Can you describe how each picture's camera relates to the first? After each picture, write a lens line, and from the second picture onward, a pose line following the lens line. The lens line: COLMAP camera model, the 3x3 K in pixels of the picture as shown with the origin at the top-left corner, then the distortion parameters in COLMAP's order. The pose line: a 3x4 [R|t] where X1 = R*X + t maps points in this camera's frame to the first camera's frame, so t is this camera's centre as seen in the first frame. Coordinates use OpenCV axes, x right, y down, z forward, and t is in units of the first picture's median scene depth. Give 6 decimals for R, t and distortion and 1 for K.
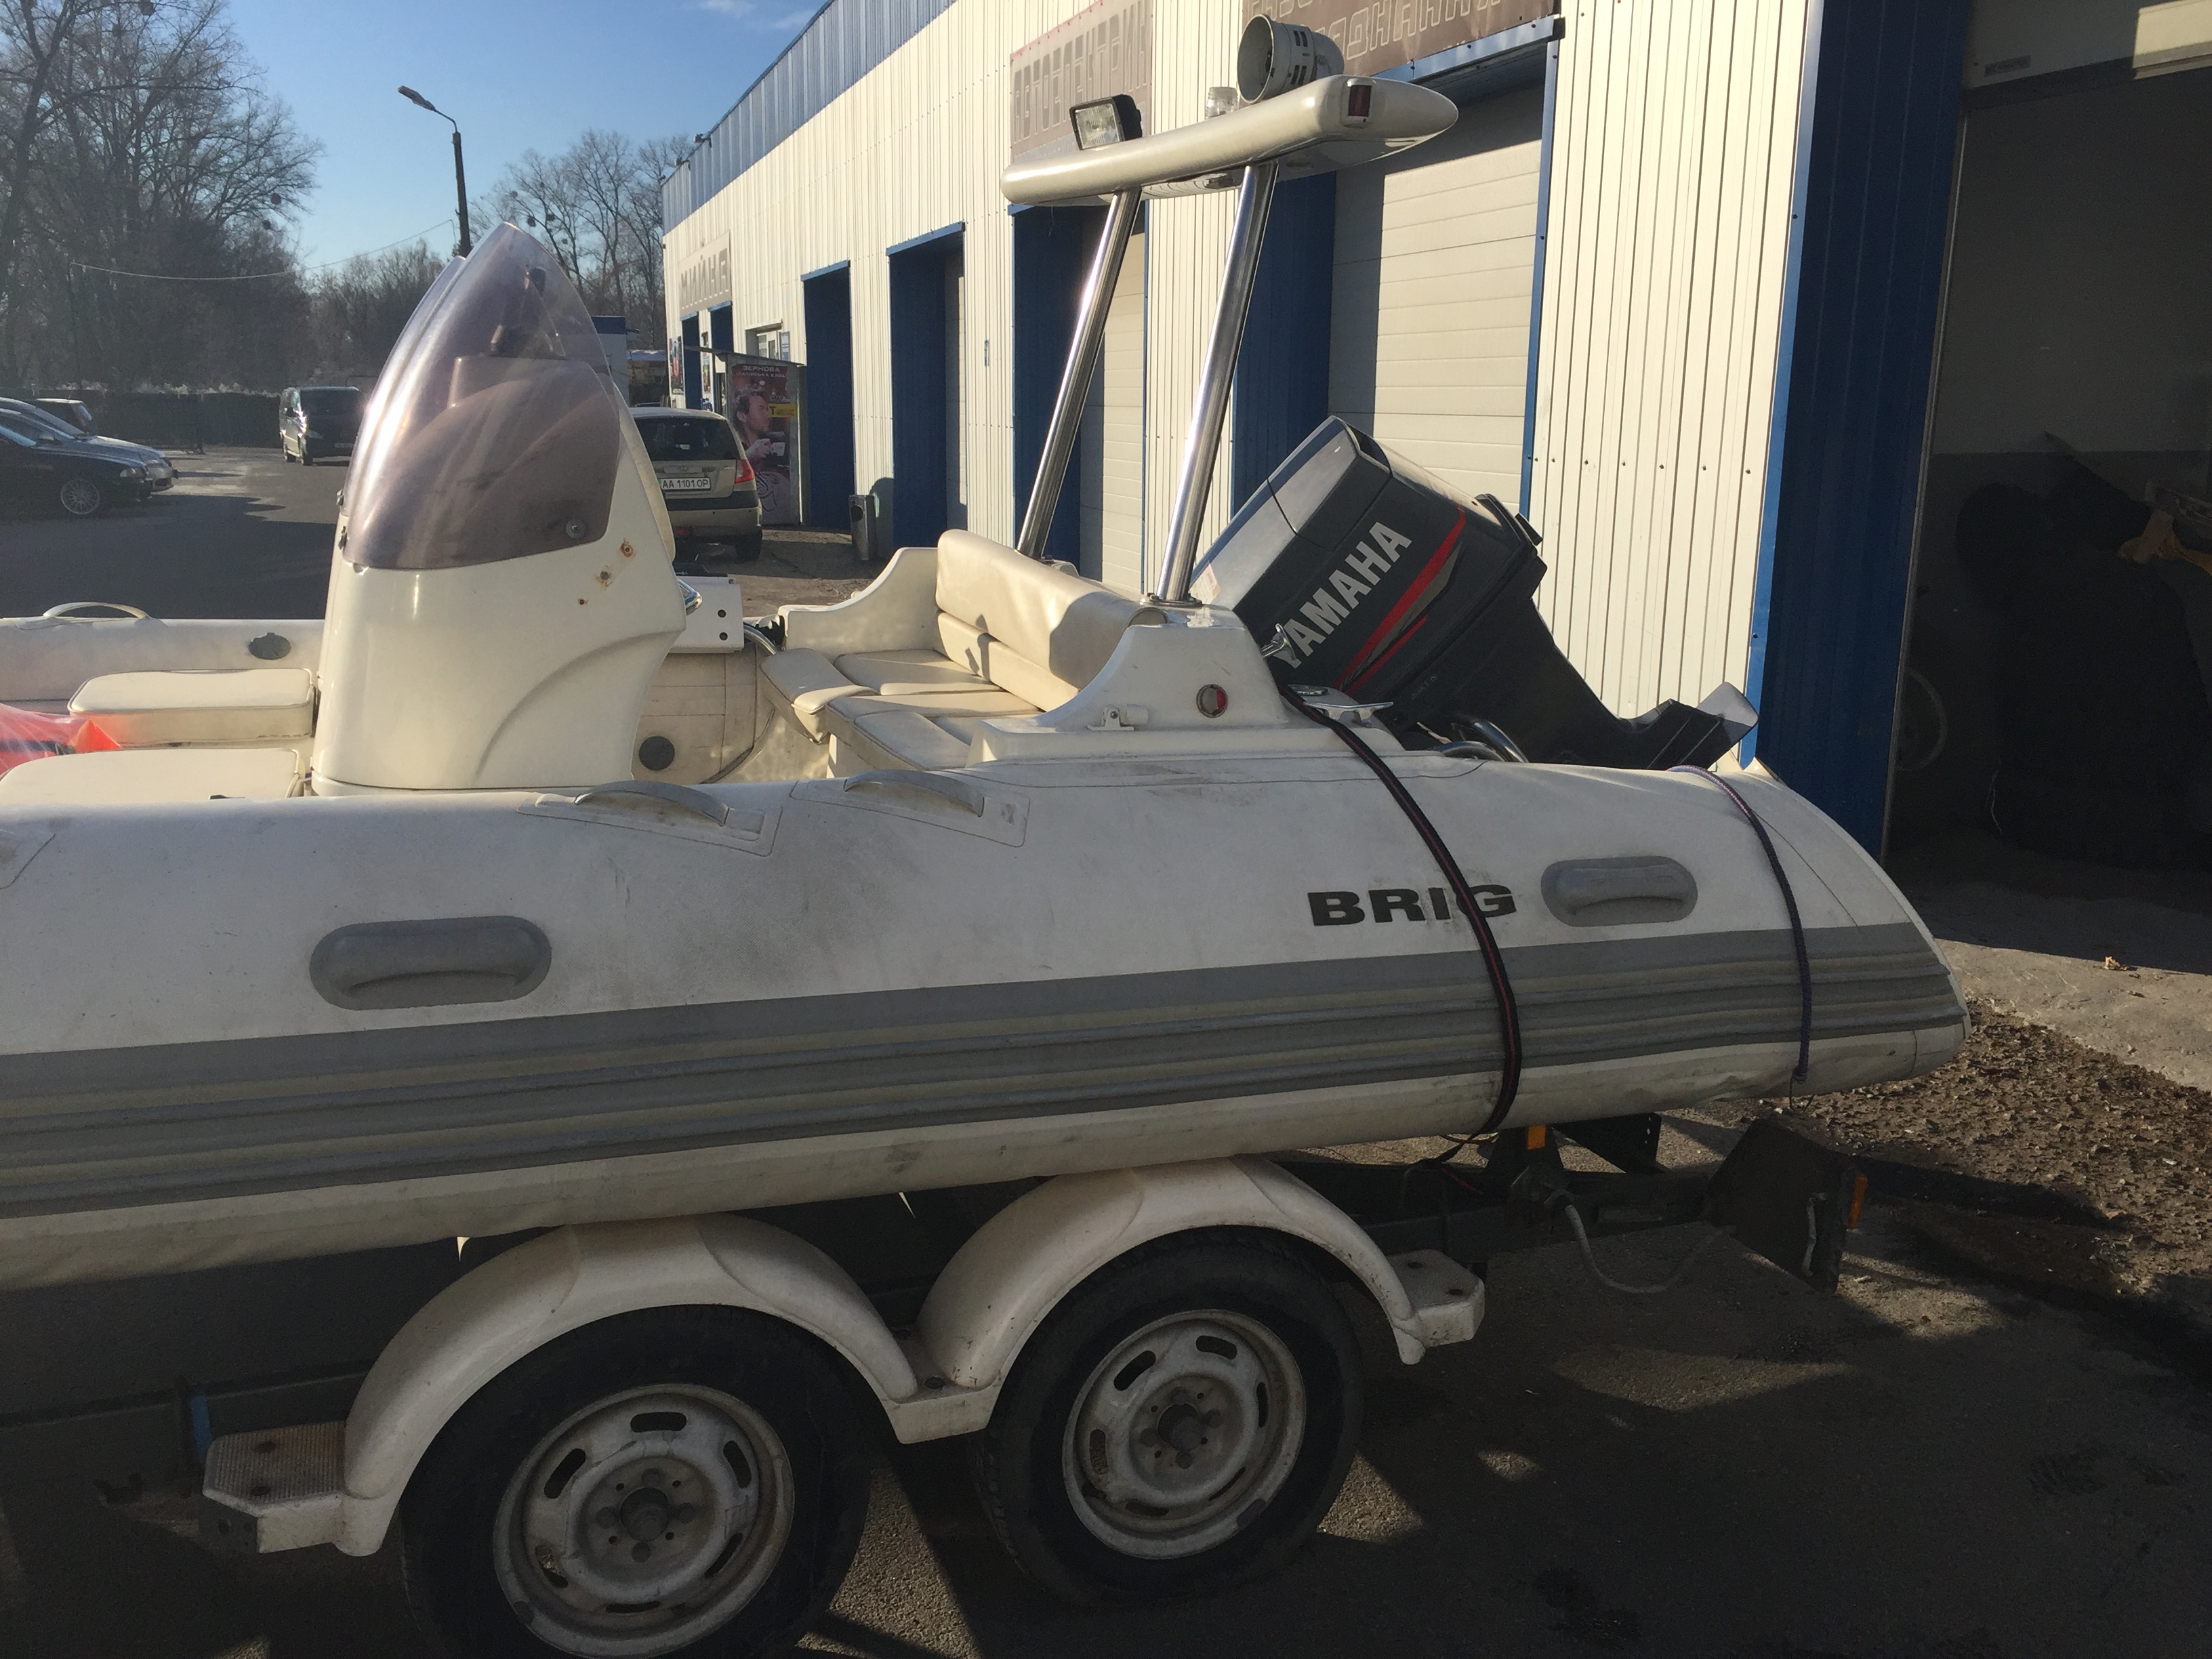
lens RADIAL K [[1921.0, 0, 1104.8], [0, 1921.0, 834.2], [0, 0, 1]] dist [0.086647, -0.134387]
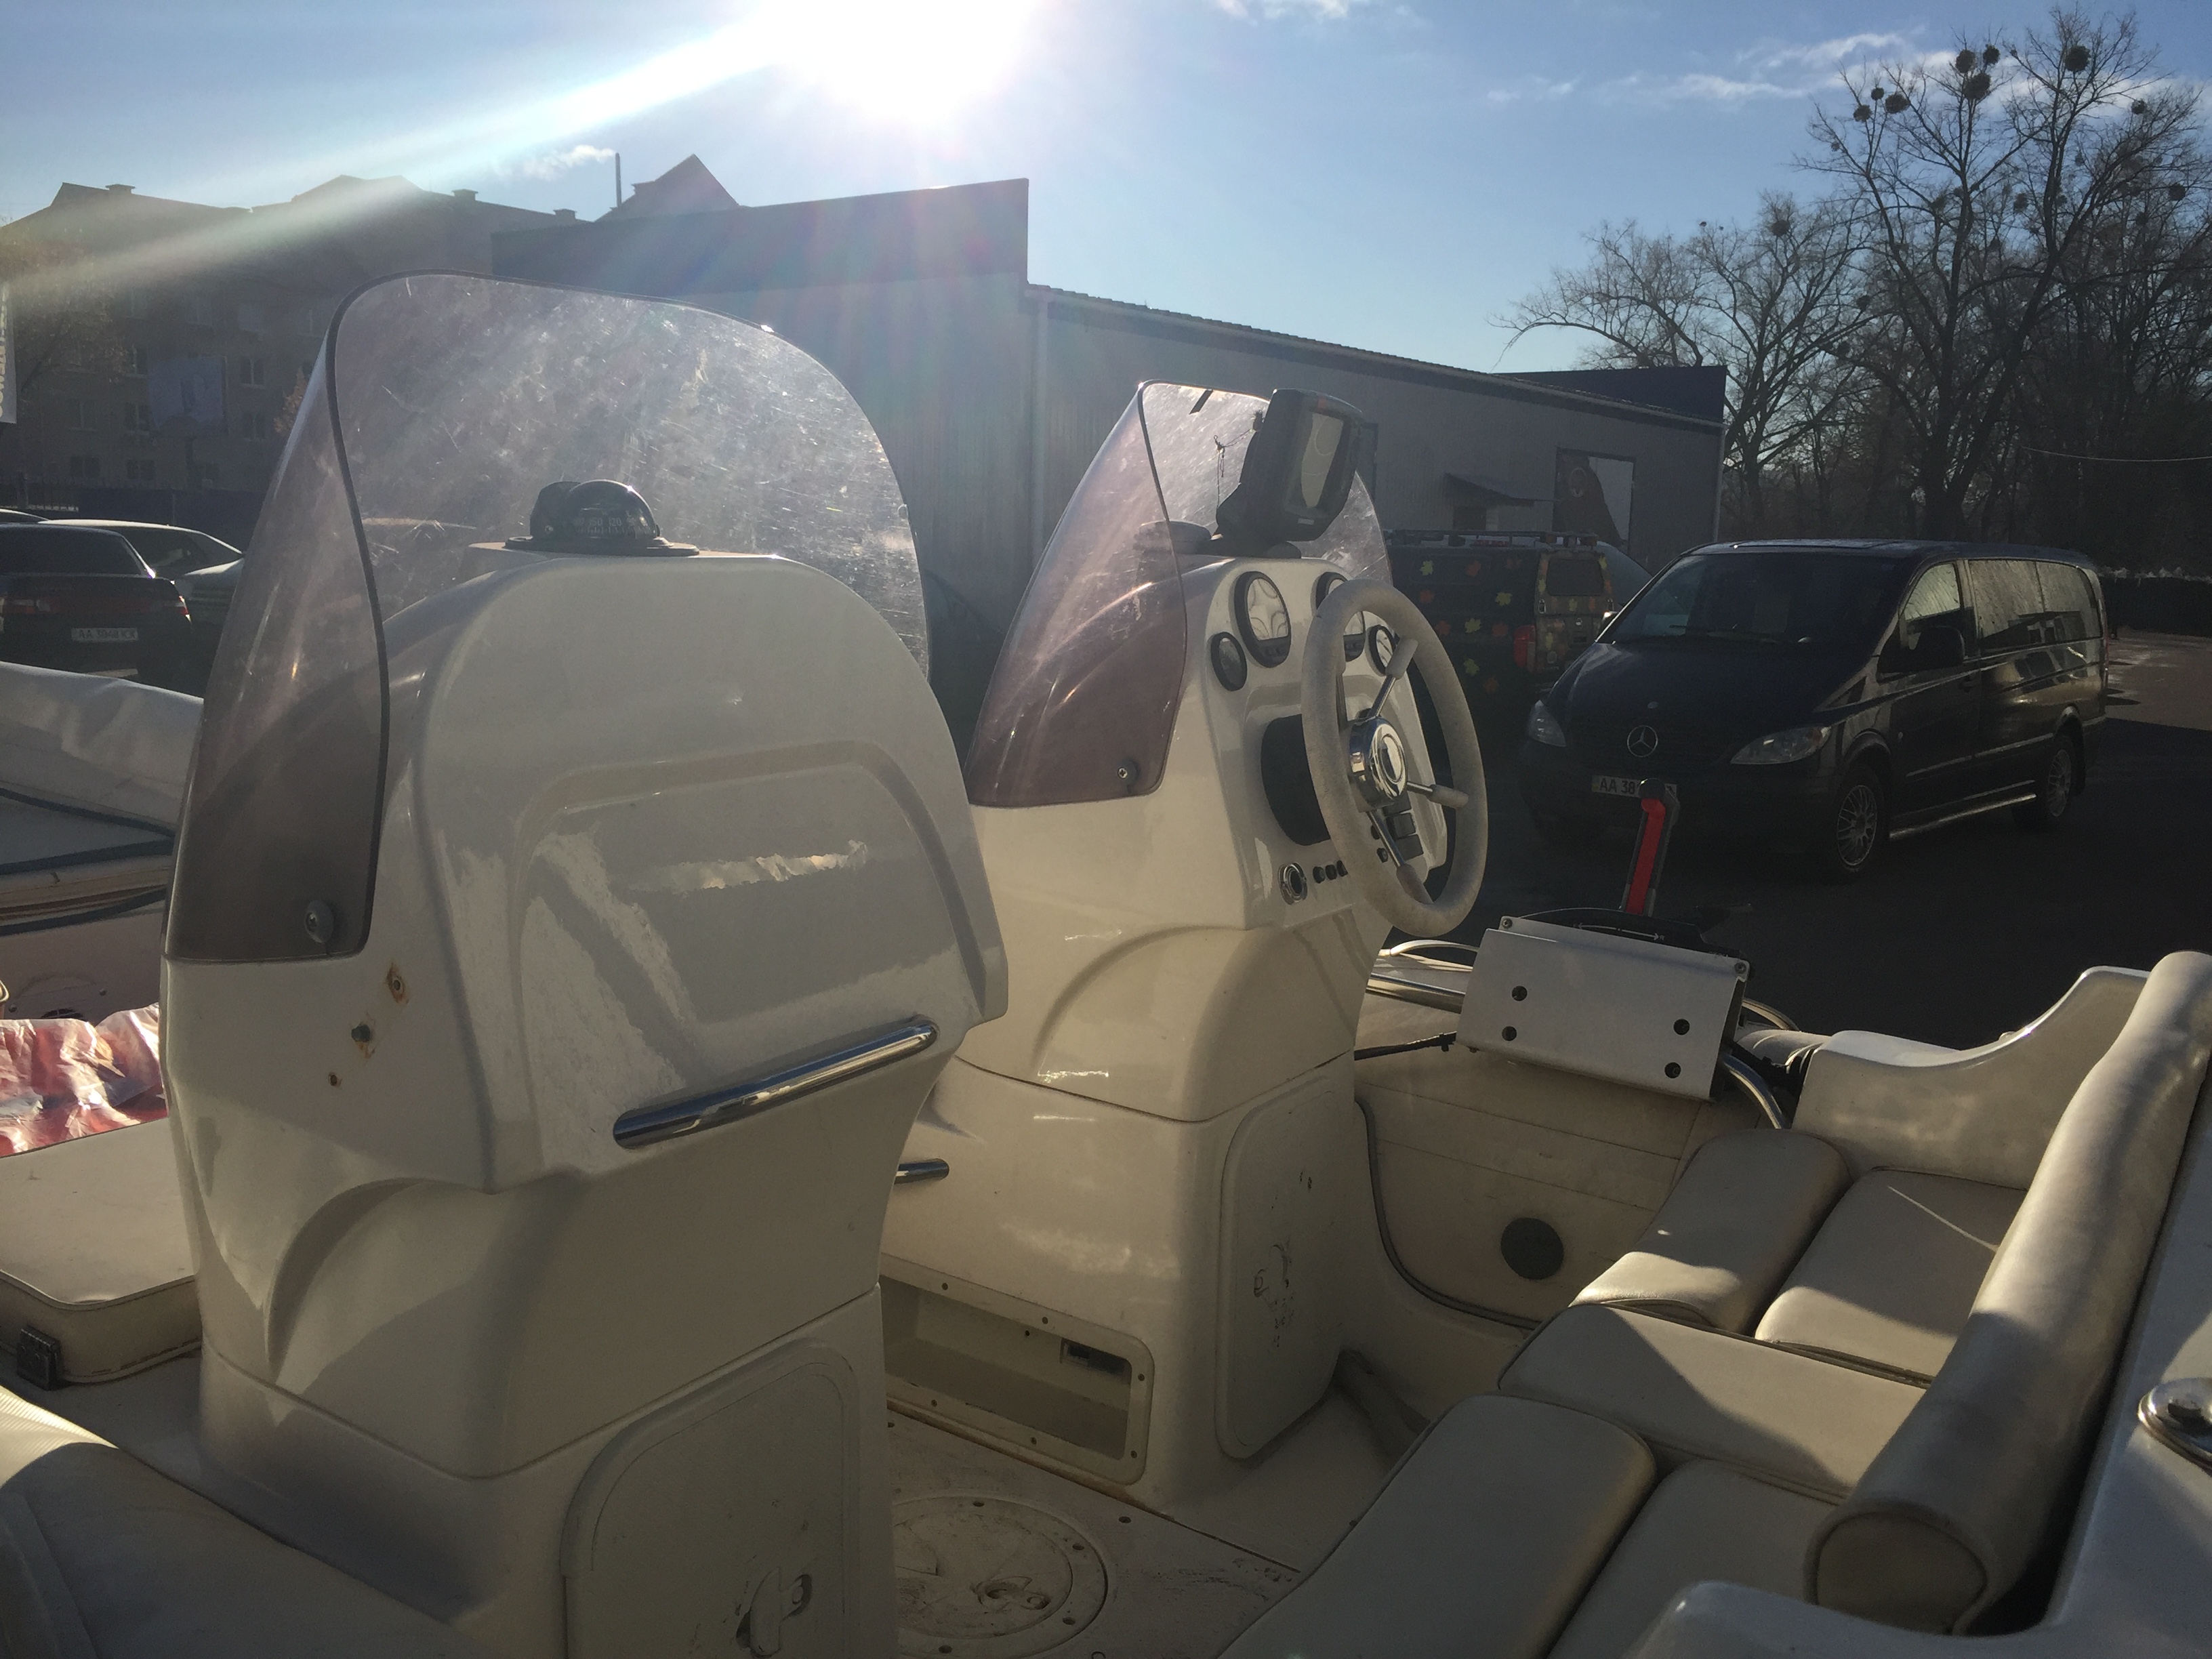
lens RADIAL K [[1921.0, 0, 1110.5], [0, 1921.0, 835.8], [0, 0, 1]] dist [0.086647, -0.134387]
pose [[0.600565, 0.136267, -0.787879, 0.115225], [-0.205923, 0.978491, 0.012269, -0.139276], [0.772605, 0.154874, 0.615708, 0.547992]]
